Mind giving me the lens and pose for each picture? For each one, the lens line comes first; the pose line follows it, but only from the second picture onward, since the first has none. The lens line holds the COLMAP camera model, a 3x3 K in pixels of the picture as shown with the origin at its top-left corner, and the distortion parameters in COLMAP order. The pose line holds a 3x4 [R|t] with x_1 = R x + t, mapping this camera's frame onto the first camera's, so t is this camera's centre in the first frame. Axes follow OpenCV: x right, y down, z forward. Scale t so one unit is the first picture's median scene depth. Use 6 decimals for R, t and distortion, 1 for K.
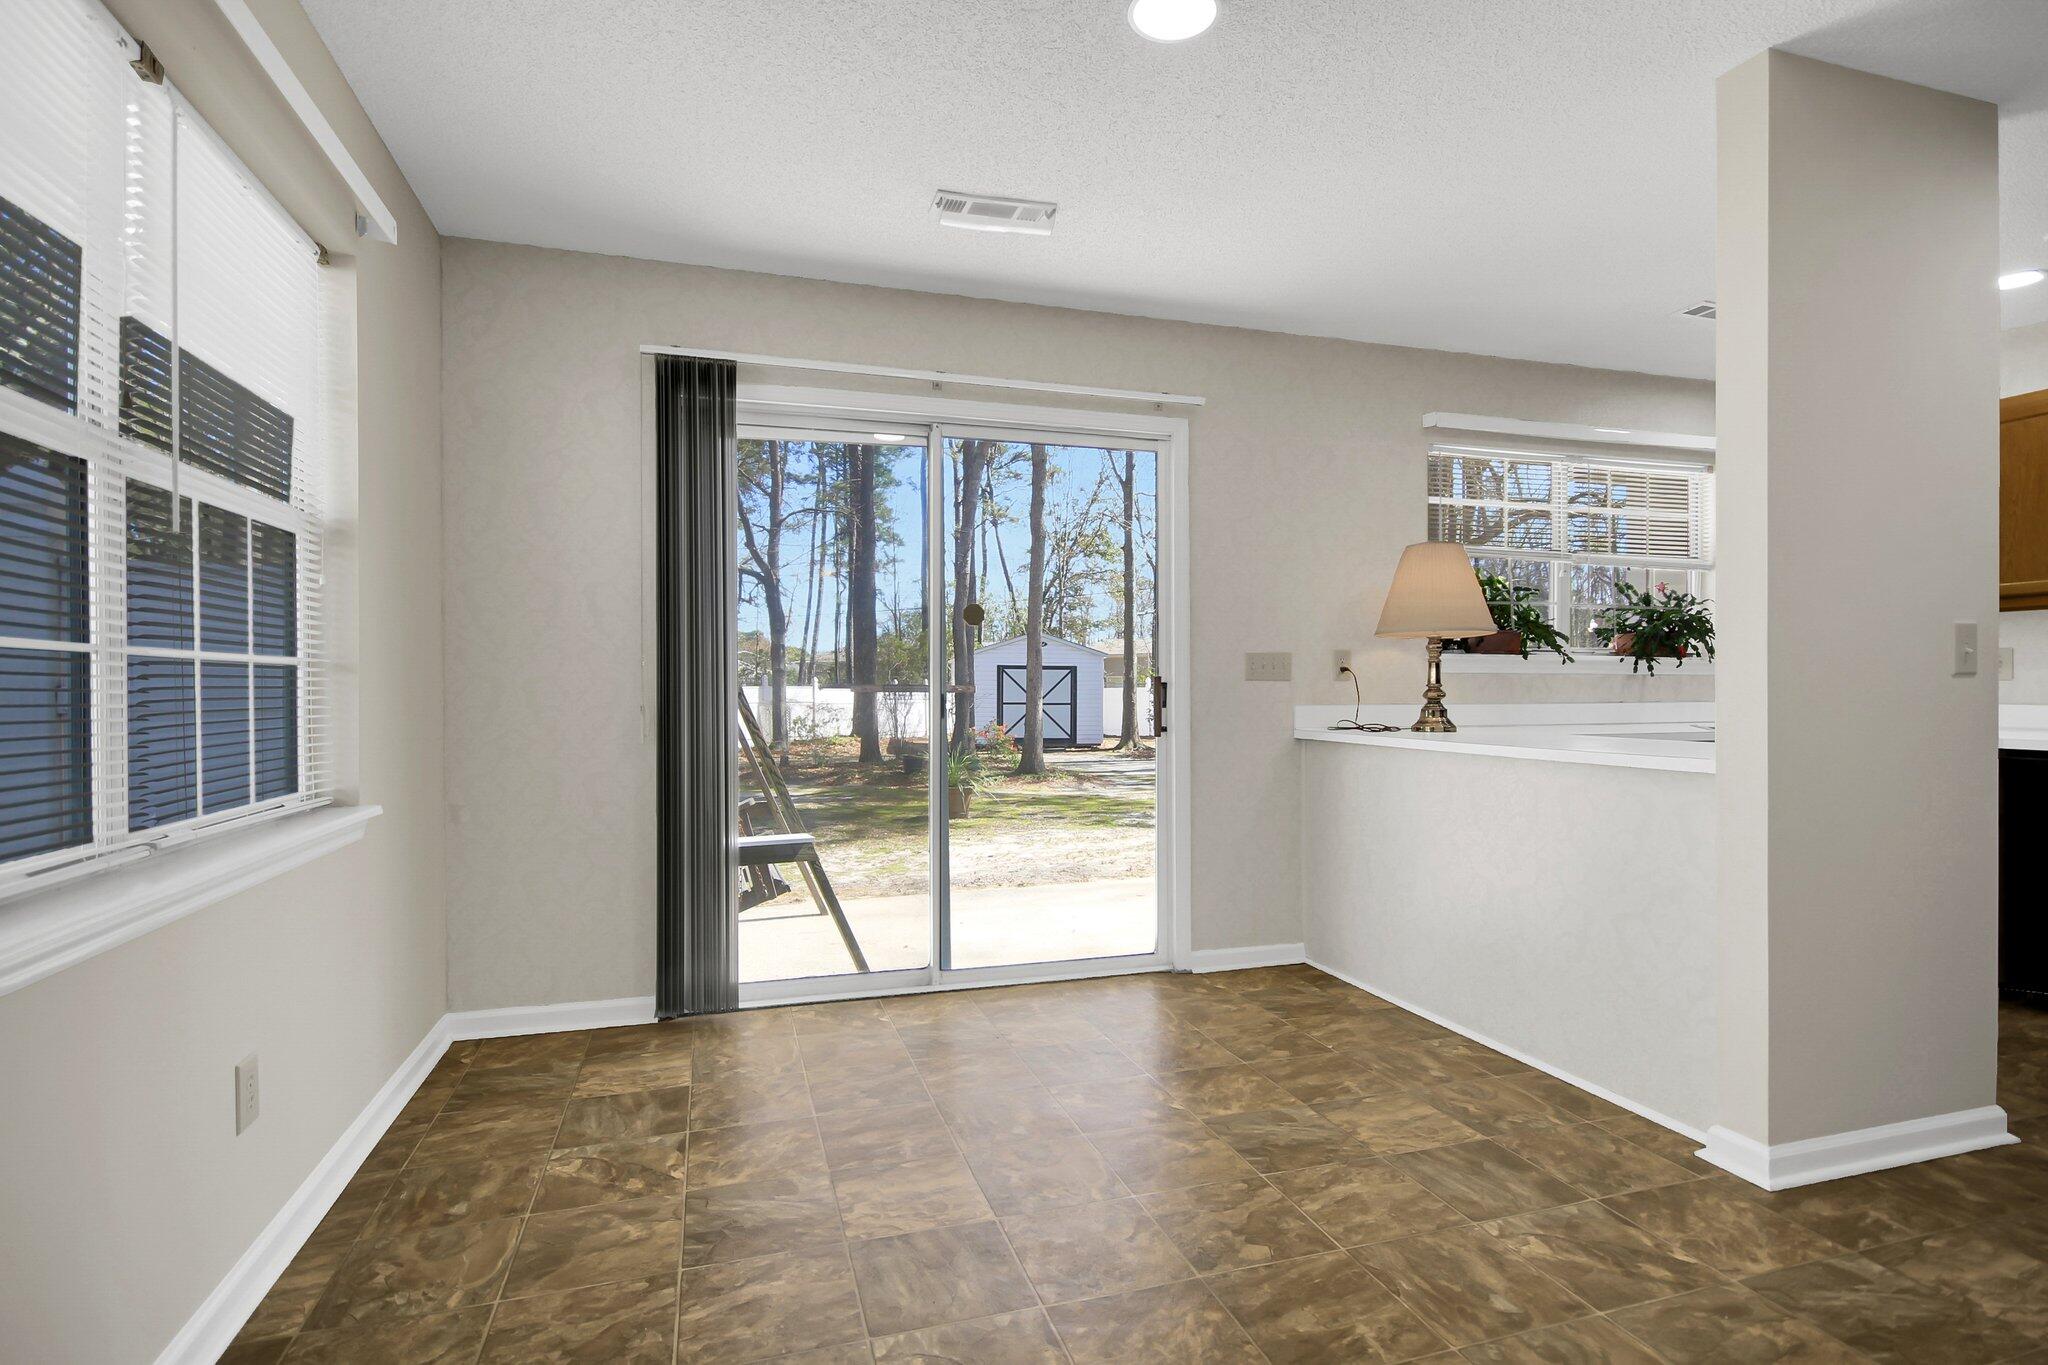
lens RADIAL K [[965.7, 0, 1015.7], [0, 965.7, 679.4], [0, 0, 1]] dist [-0.008024, -0.000255]
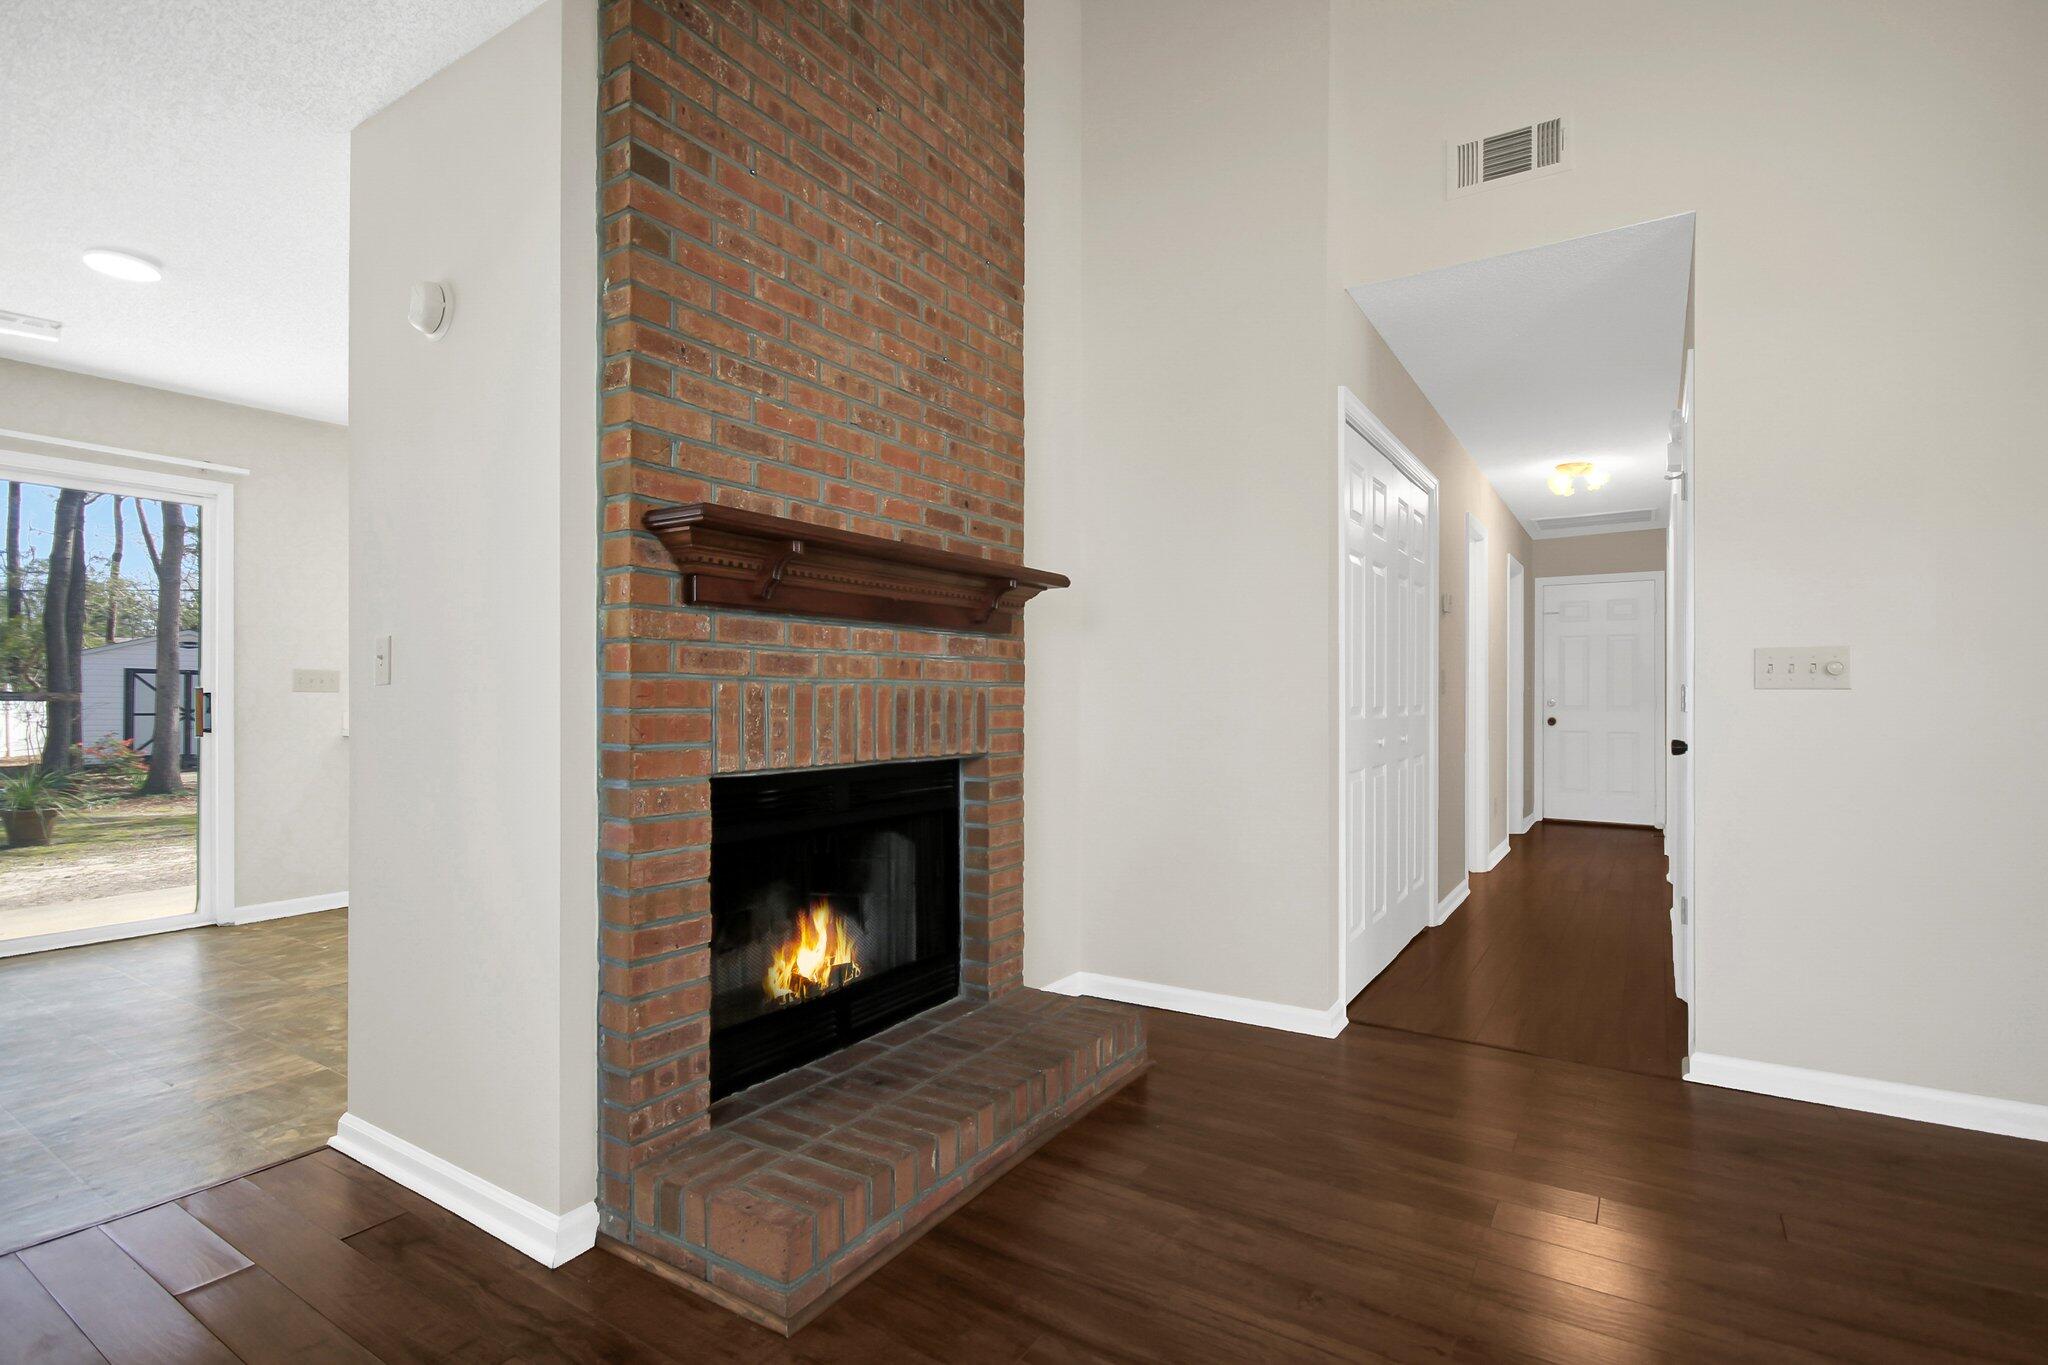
lens RADIAL K [[965.7, 0, 1014.8], [0, 965.7, 694.4], [0, 0, 1]] dist [-0.008024, -0.000255]
pose [[0.760124, 0.008995, 0.649716, 0.136199], [-0.012007, 0.999928, 0.000205, -0.007772], [-0.649667, -0.007957, 0.760177, -0.594921]]
